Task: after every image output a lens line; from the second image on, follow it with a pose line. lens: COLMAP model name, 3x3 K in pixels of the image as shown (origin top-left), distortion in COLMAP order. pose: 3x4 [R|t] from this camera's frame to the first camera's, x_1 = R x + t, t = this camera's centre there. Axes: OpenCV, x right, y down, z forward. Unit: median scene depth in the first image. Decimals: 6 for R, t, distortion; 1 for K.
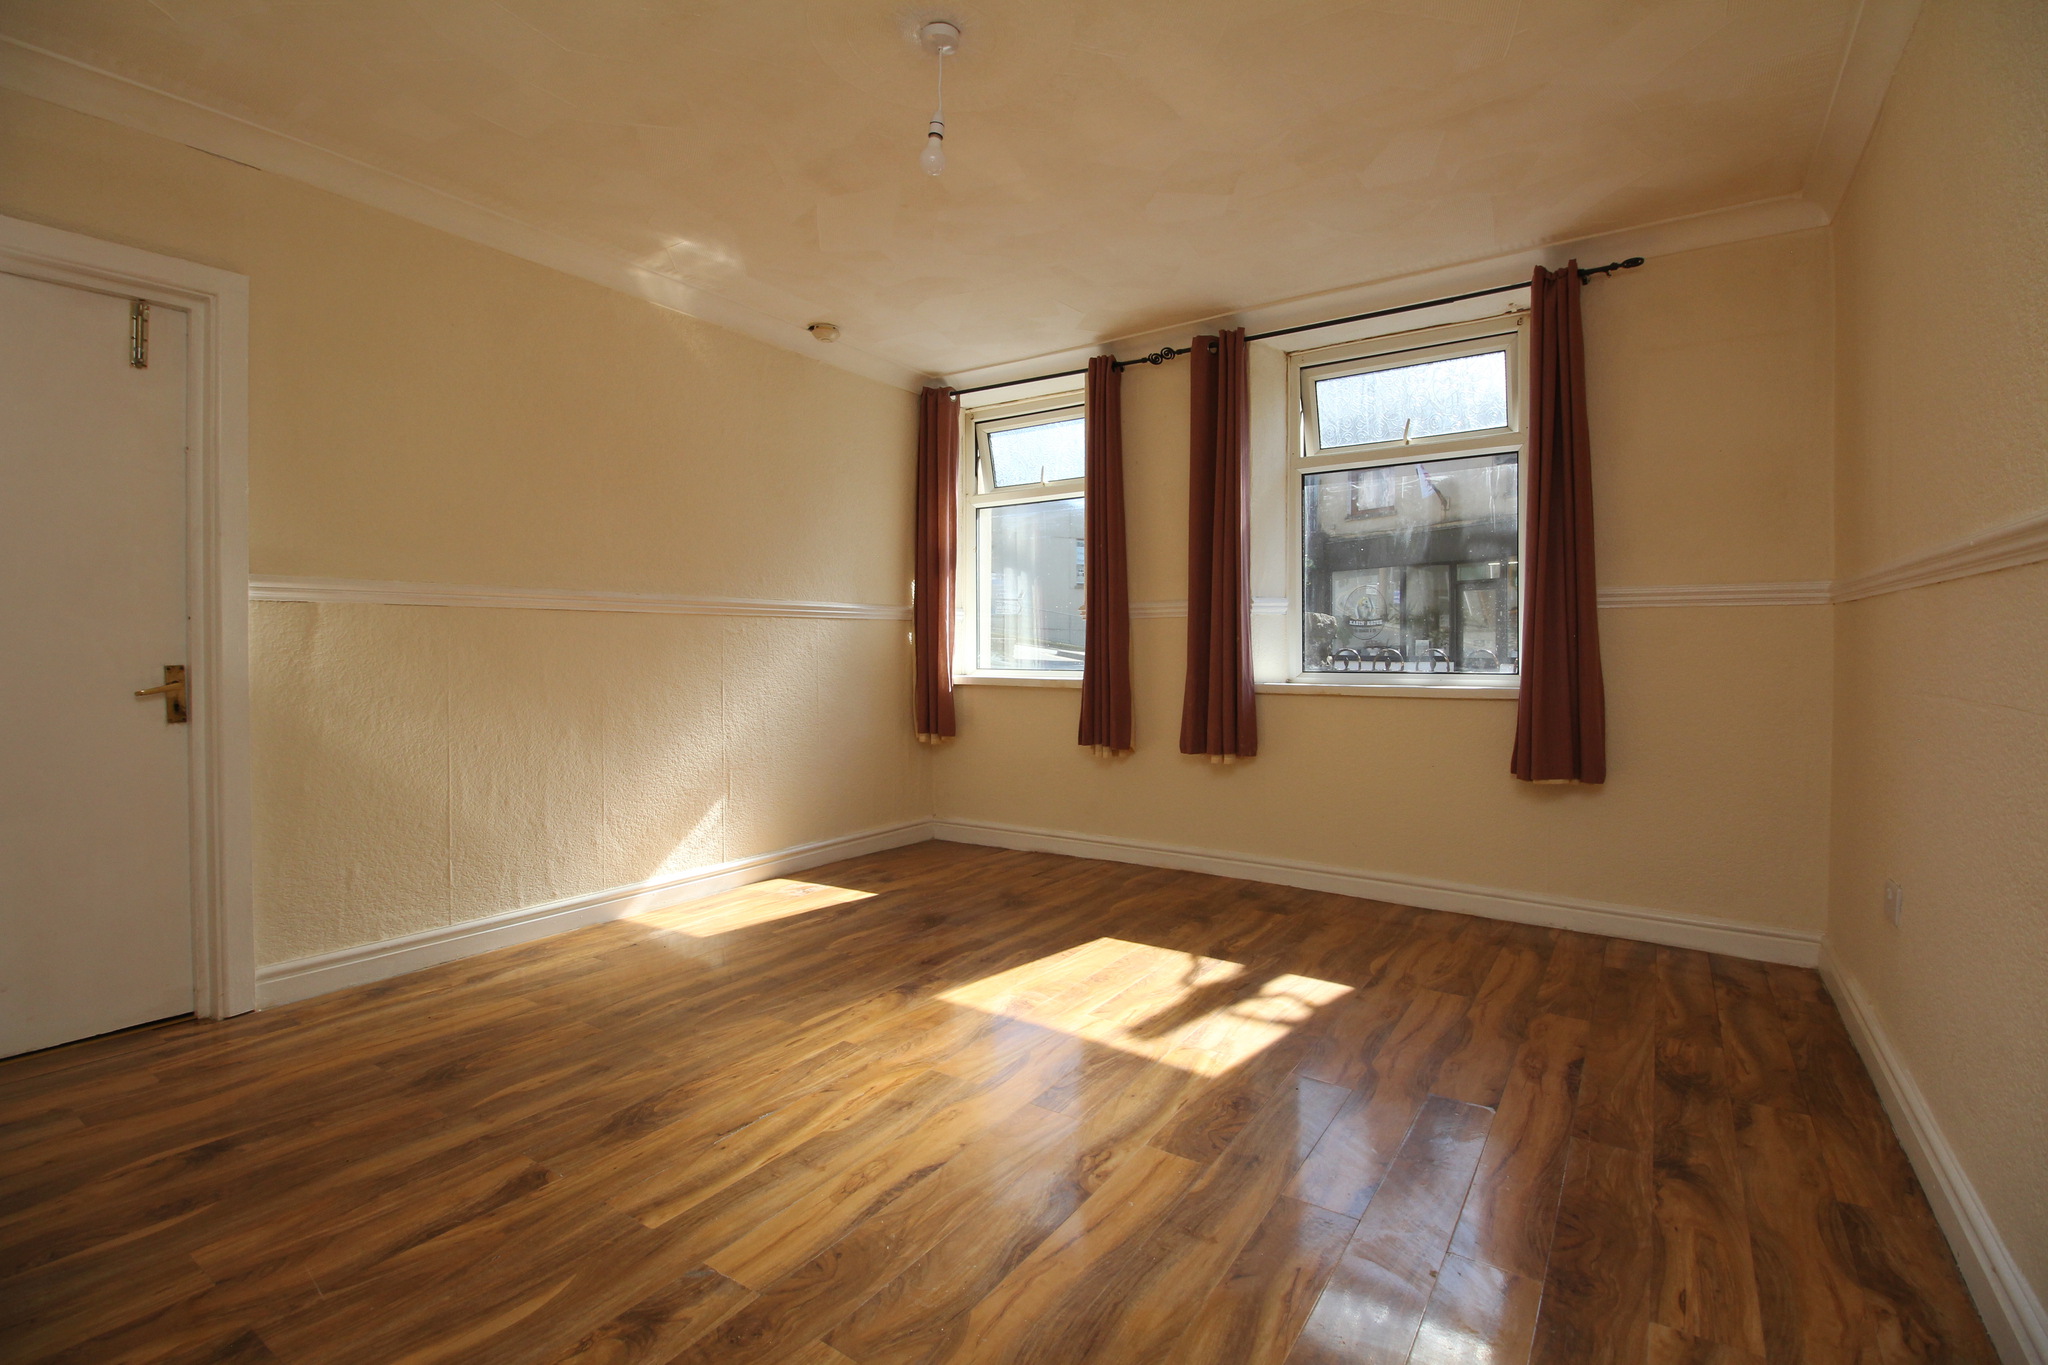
lens RADIAL K [[947.9, 0, 1024.8], [0, 947.9, 662.5], [0, 0, 1]] dist [0.000345, -0.010724]
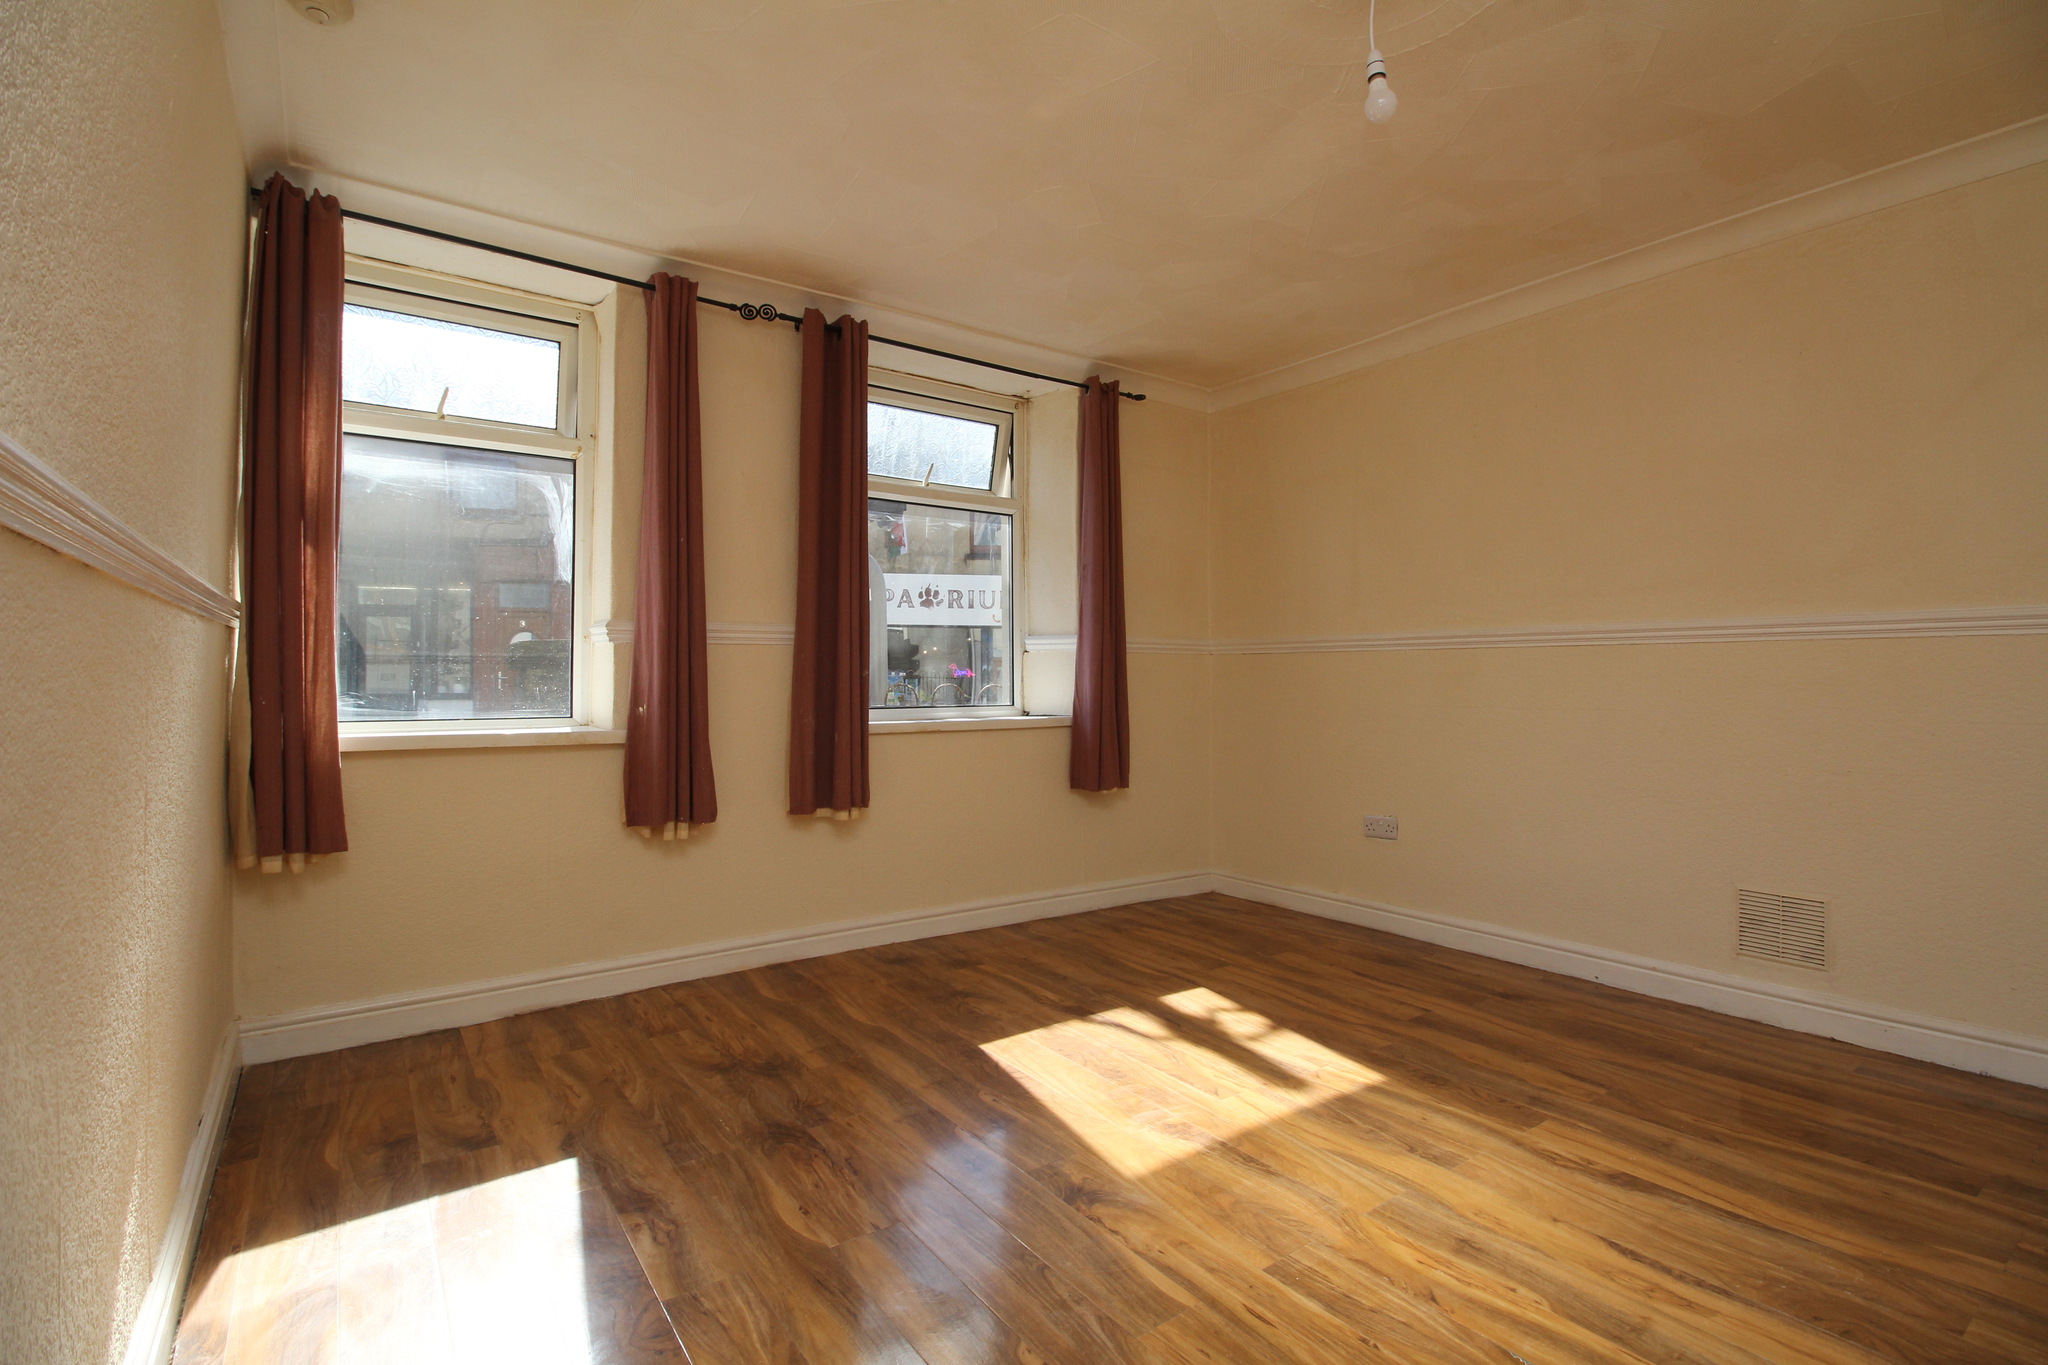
lens RADIAL K [[947.9, 0, 1024.8], [0, 947.9, 662.5], [0, 0, 1]] dist [0.000345, -0.010724]
pose [[0.334868, 0.016075, 0.942128, -0.816670], [0.011940, 0.999702, -0.021302, -0.021467], [-0.942189, 0.018382, 0.334576, 0.846182]]
